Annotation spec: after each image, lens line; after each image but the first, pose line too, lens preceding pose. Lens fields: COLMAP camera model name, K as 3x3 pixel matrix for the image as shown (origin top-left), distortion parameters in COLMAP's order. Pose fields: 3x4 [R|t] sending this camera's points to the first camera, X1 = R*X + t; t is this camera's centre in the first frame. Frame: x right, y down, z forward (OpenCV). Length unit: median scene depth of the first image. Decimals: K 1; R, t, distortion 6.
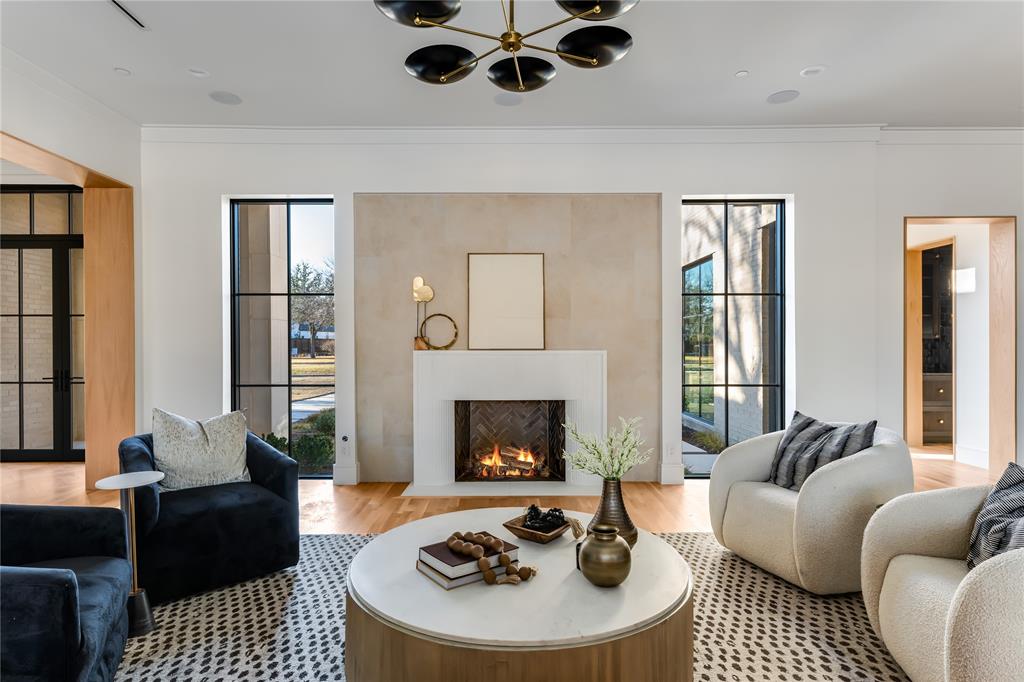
lens RADIAL K [[554.4, 0, 509.9], [0, 554.4, 345.4], [0, 0, 1]] dist [0.015521, 0.000301]
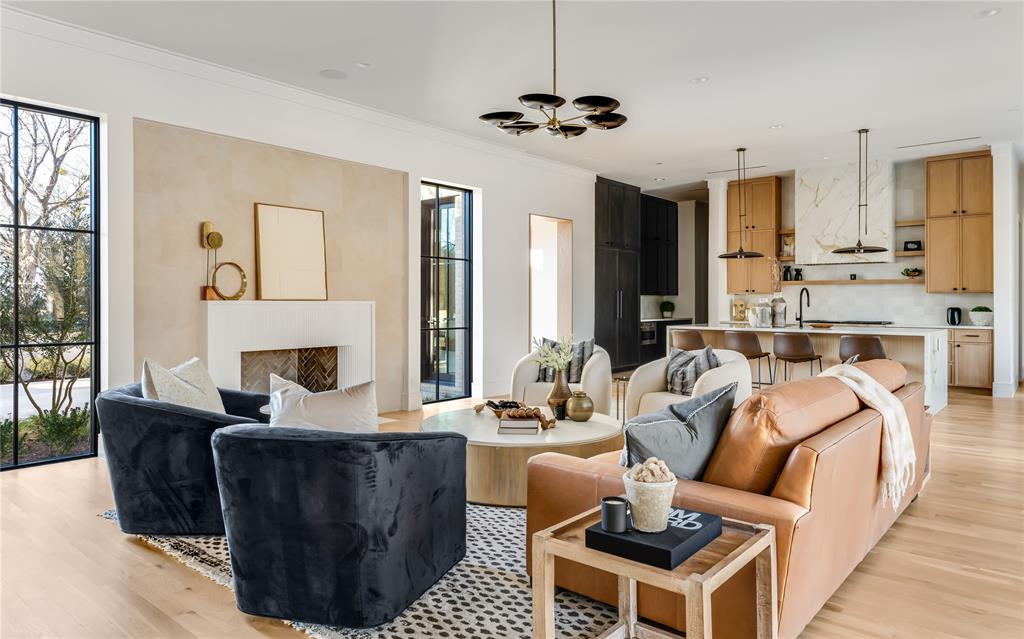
lens RADIAL K [[636.3, 0, 507.5], [0, 636.3, 302.7], [0, 0, 1]] dist [-0.000451, 0.000103]
pose [[0.657551, 0.001987, 0.753408, -0.649891], [-0.001789, 0.999998, -0.001075, 0.013294], [-0.753408, -0.000641, 0.657553, -0.086285]]
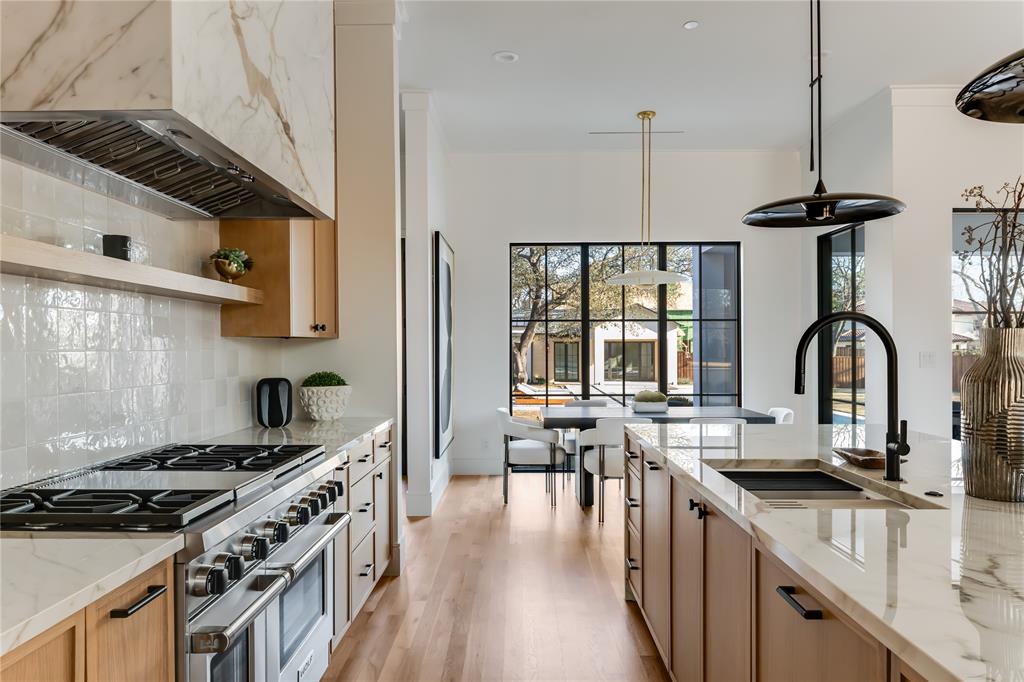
lens RADIAL K [[688.2, 0, 508.4], [0, 688.2, 347.8], [0, 0, 1]] dist [-0.000338, -0.000330]
pose [[-0.999696, 0.006964, 0.023648, 1.251979], [0.007084, 0.999962, 0.004989, -0.010049], [-0.023613, 0.005155, -0.999708, 0.816280]]
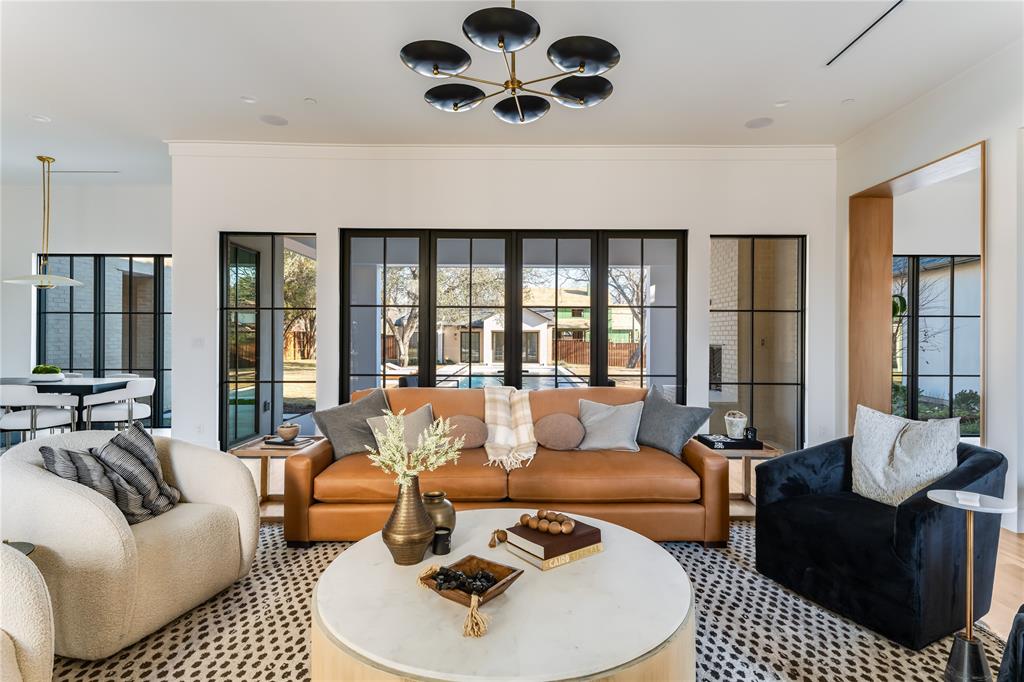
lens RADIAL K [[539.3, 0, 515.4], [0, 539.3, 336.9], [0, 0, 1]] dist [0.003055, -0.000320]
pose [[-0.999994, -0.002133, 0.002546, -0.001333], [-0.002126, 0.999994, 0.002887, -0.001835], [-0.002552, 0.002882, -0.999993, 0.860894]]
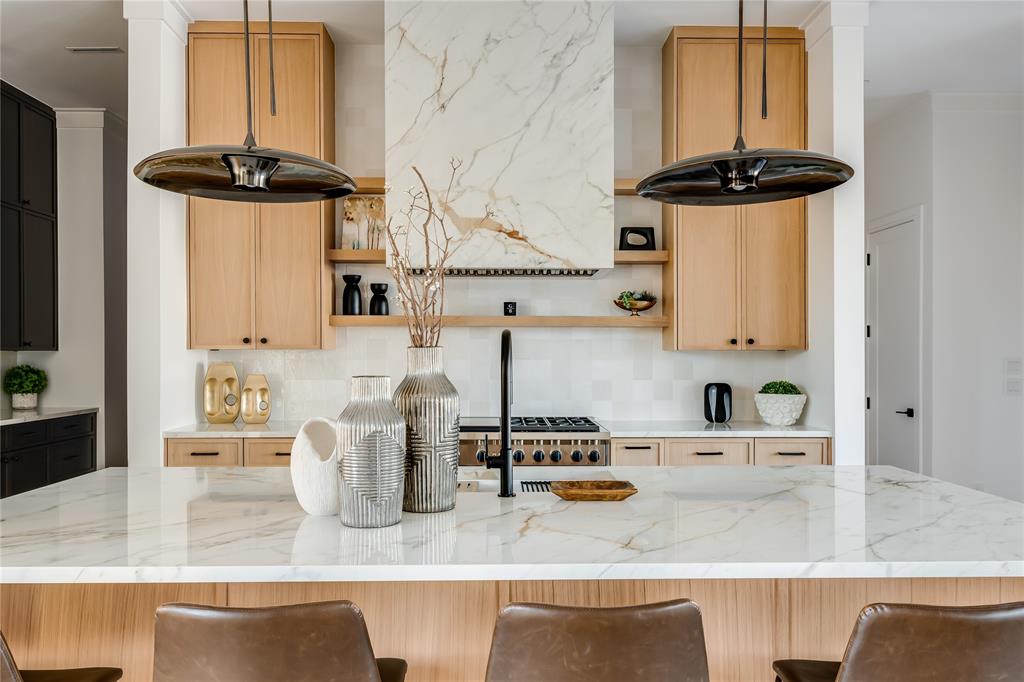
lens RADIAL K [[748.1, 0, 514.9], [0, 748.1, 355.2], [0, 0, 1]] dist [0.009662, 0.001720]
pose [[-0.020670, 0.001968, 0.999784, 0.591182], [0.001015, 0.999998, -0.001947, -0.010740], [-0.999786, 0.000974, -0.020672, 0.411170]]
